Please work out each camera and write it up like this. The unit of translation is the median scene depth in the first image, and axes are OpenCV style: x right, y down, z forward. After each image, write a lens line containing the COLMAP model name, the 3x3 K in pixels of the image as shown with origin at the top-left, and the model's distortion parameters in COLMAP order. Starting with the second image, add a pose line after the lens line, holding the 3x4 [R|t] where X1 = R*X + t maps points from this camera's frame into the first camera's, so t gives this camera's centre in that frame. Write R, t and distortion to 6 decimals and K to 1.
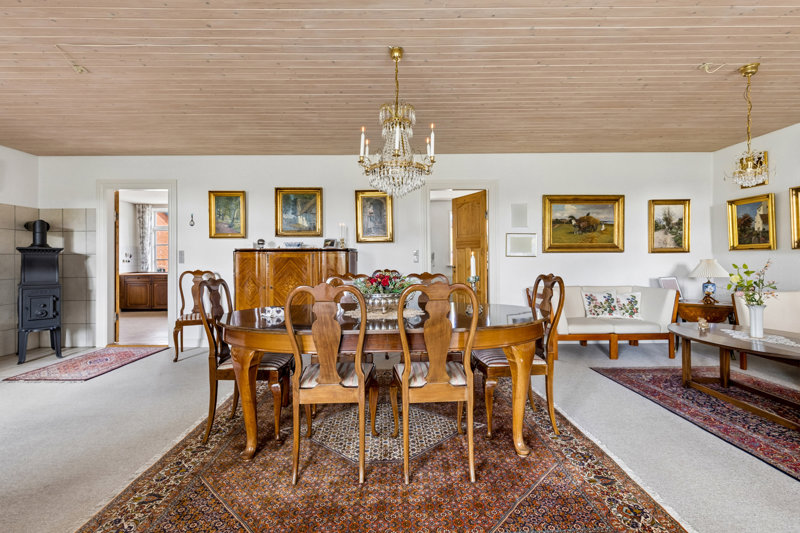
lens RADIAL K [[367.0, 0, 397.9], [0, 367.0, 260.1], [0, 0, 1]] dist [0.000376, -0.000082]
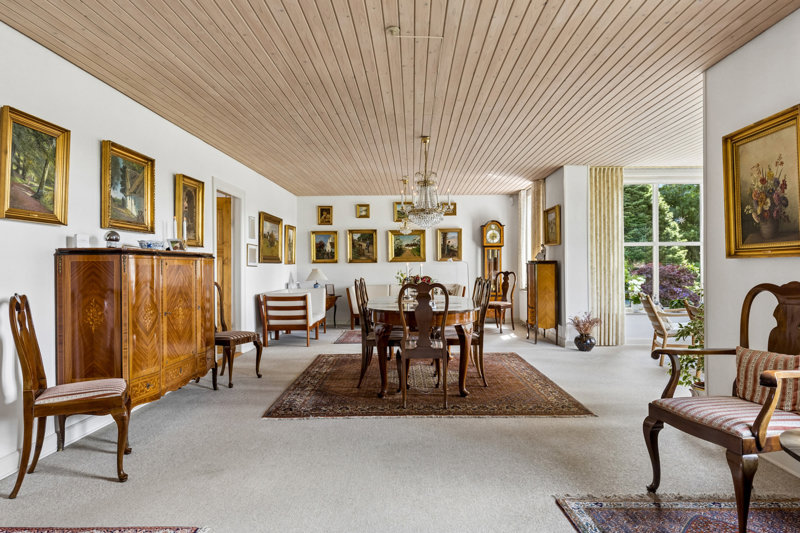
lens RADIAL K [[478.2, 0, 399.8], [0, 478.2, 264.1], [0, 0, 1]] dist [-0.001118, -0.000305]
pose [[0.033696, 0.010585, 0.999376, -1.115134], [0.005012, 0.999930, -0.010760, 0.001393], [-0.999420, 0.005371, 0.033641, 0.565606]]
